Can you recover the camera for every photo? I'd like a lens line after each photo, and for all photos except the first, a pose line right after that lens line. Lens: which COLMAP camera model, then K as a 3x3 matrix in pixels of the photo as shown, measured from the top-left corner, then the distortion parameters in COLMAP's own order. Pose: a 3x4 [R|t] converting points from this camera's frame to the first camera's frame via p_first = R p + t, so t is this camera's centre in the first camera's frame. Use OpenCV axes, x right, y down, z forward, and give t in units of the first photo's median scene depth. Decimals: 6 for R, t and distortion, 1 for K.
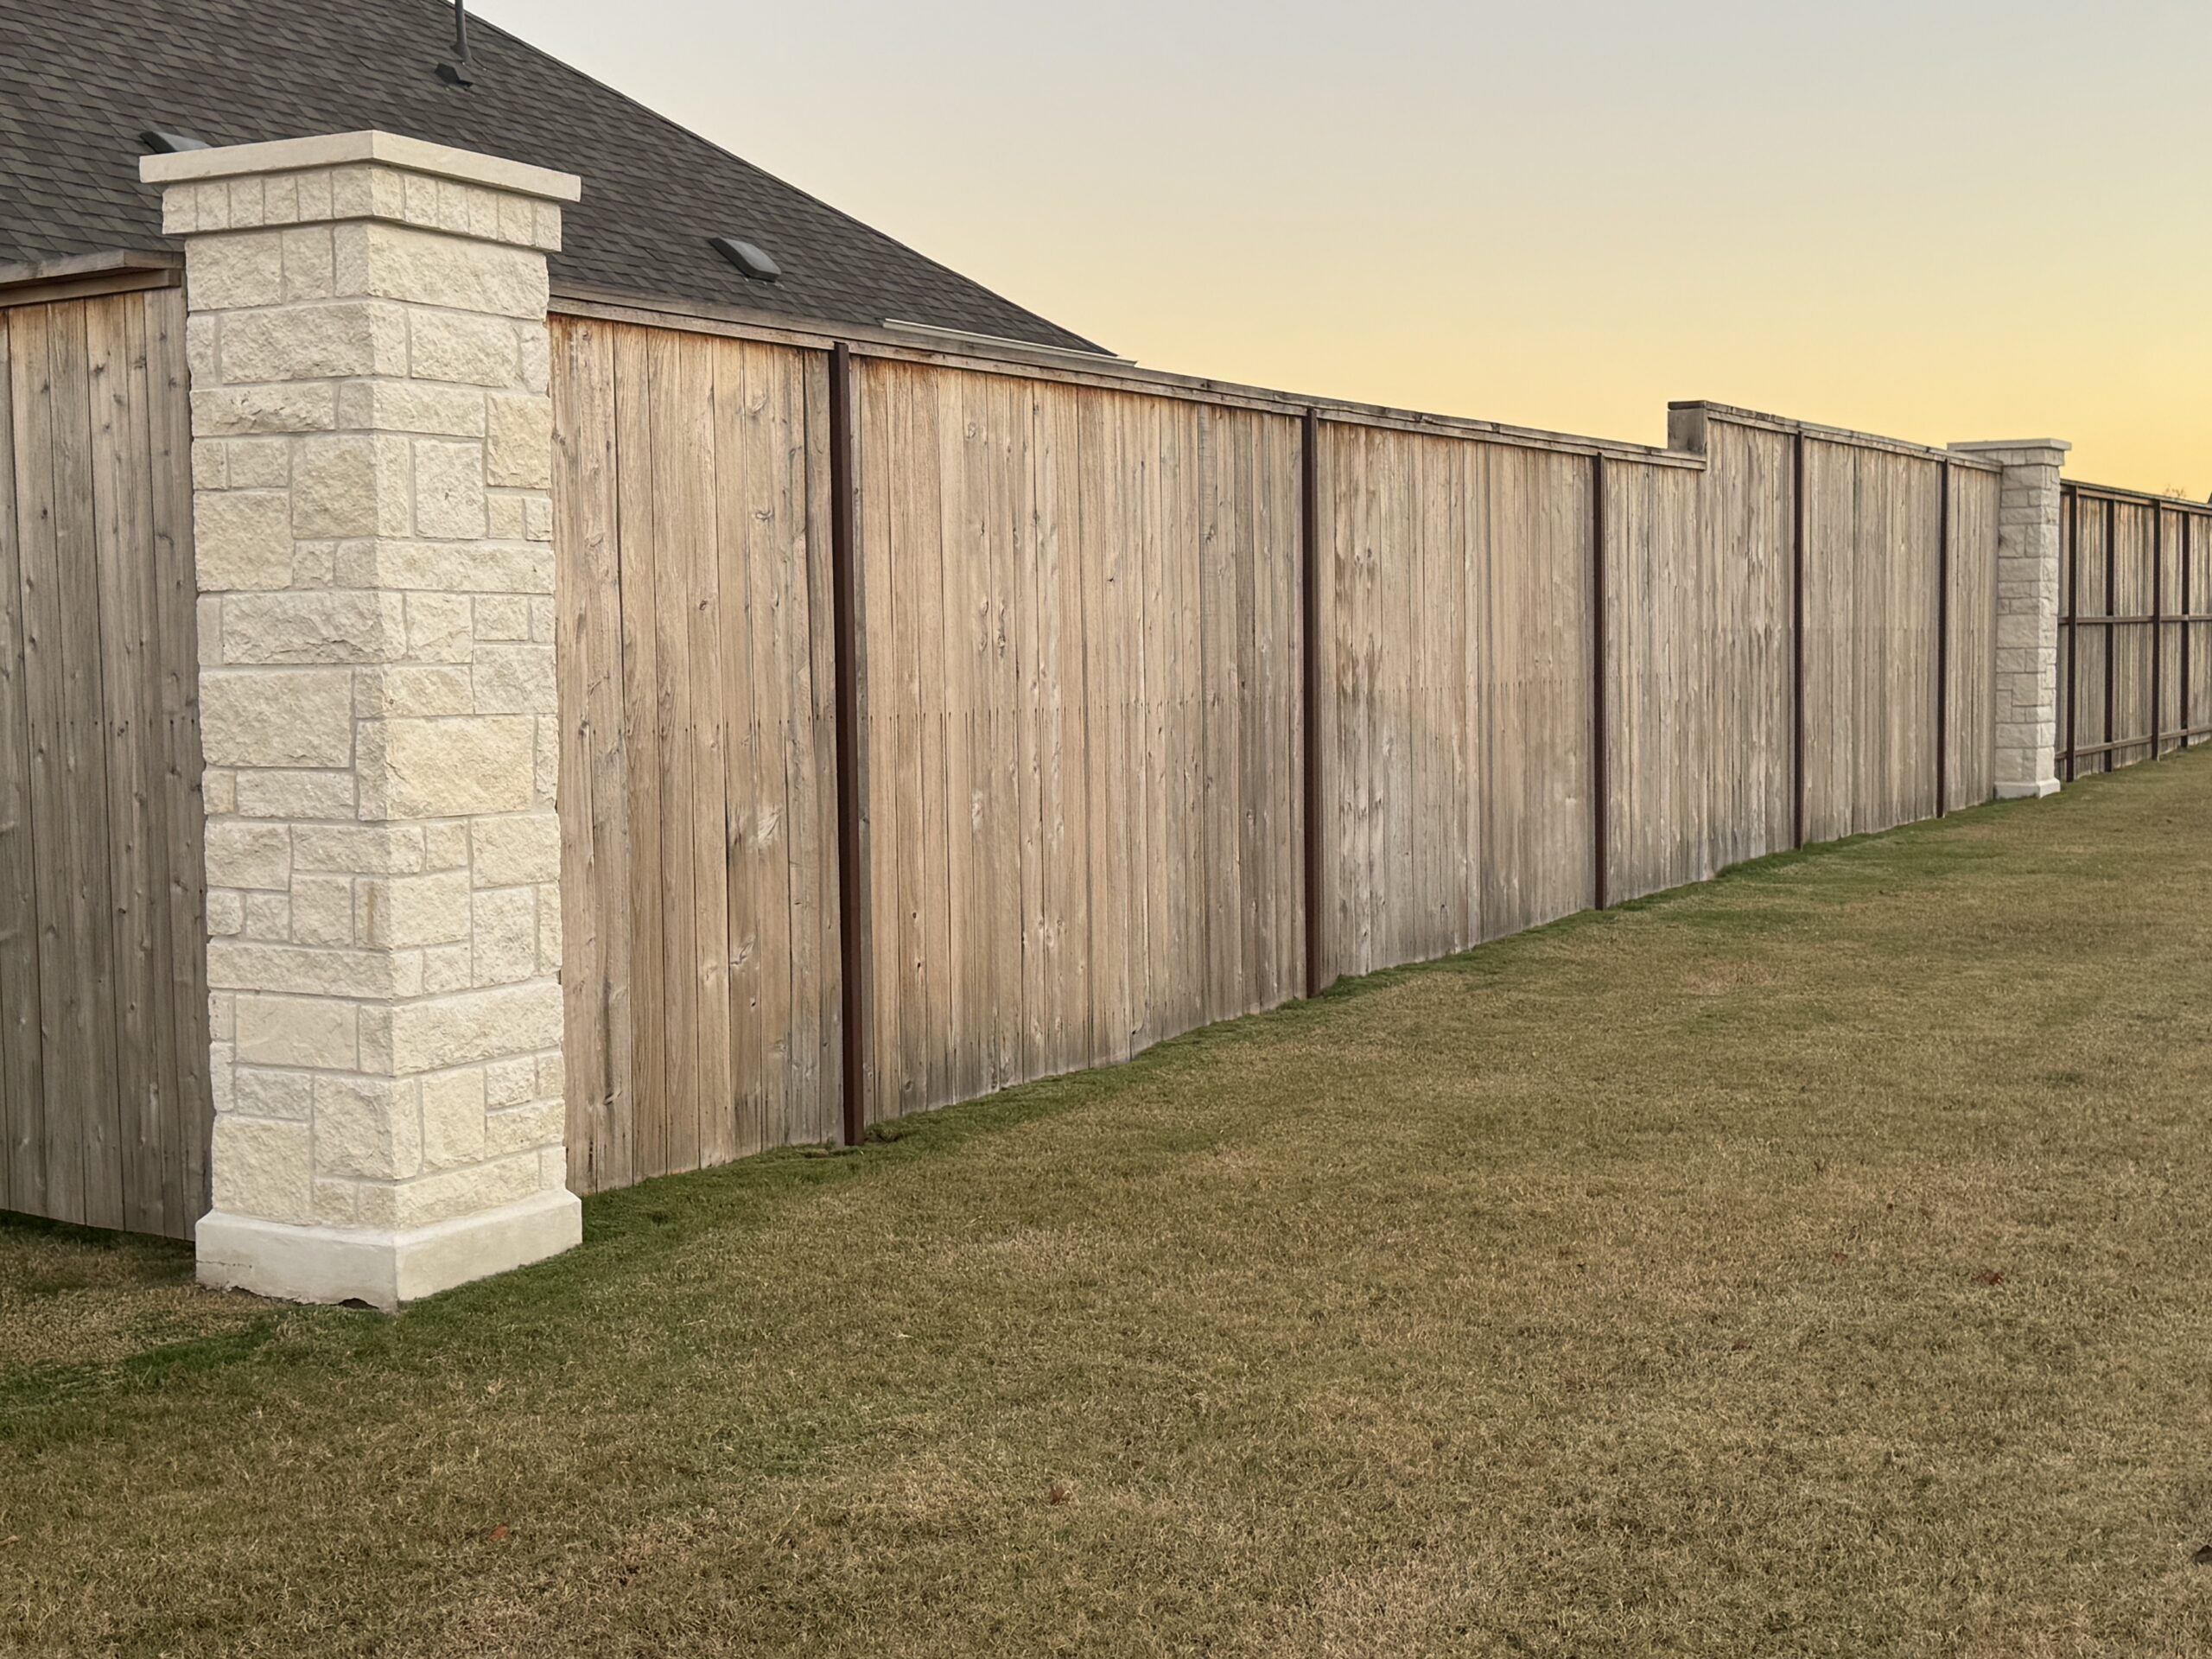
lens RADIAL K [[2928.3, 0, 1106.0], [0, 2928.3, 829.5], [0, 0, 1]] dist [0.129682, -0.343250]
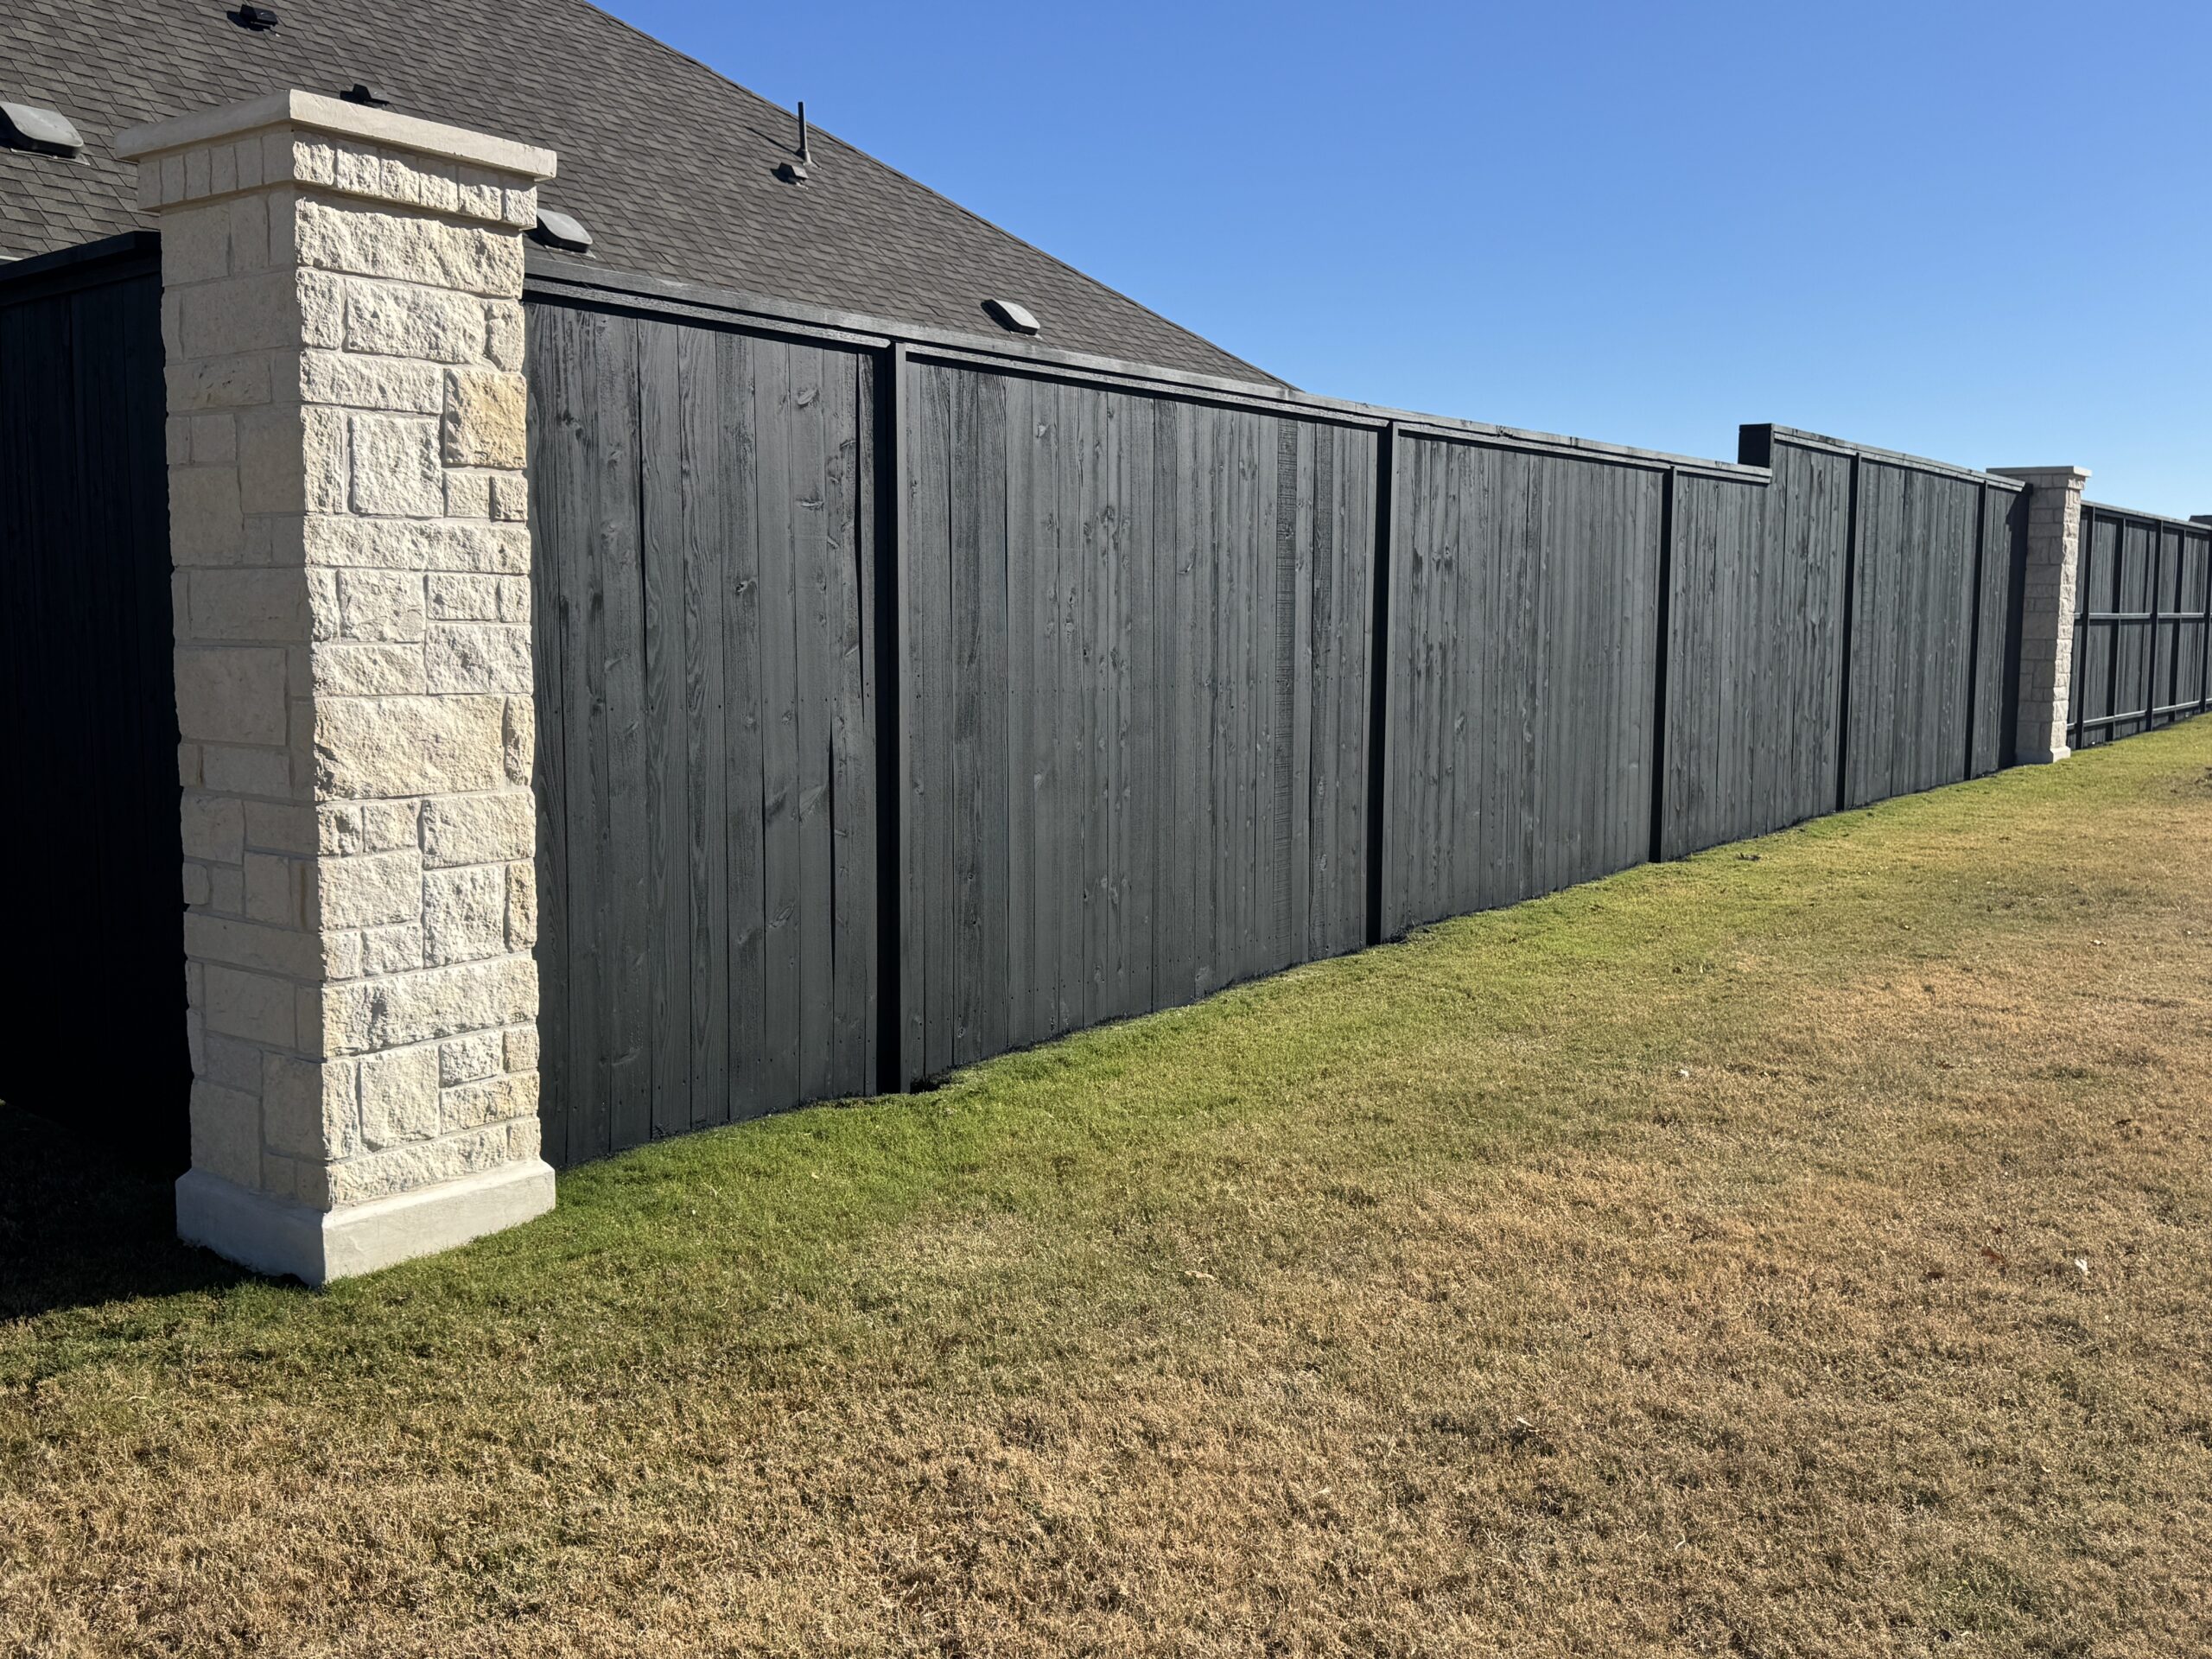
lens RADIAL K [[2070.0, 0, 1106.0], [0, 2070.0, 829.5], [0, 0, 1]] dist [0.125738, -0.310766]
pose [[0.992815, 0.030001, -0.115835, 0.093745], [-0.025510, 0.998872, 0.040057, -0.026413], [0.116906, -0.036815, 0.992460, 0.312495]]
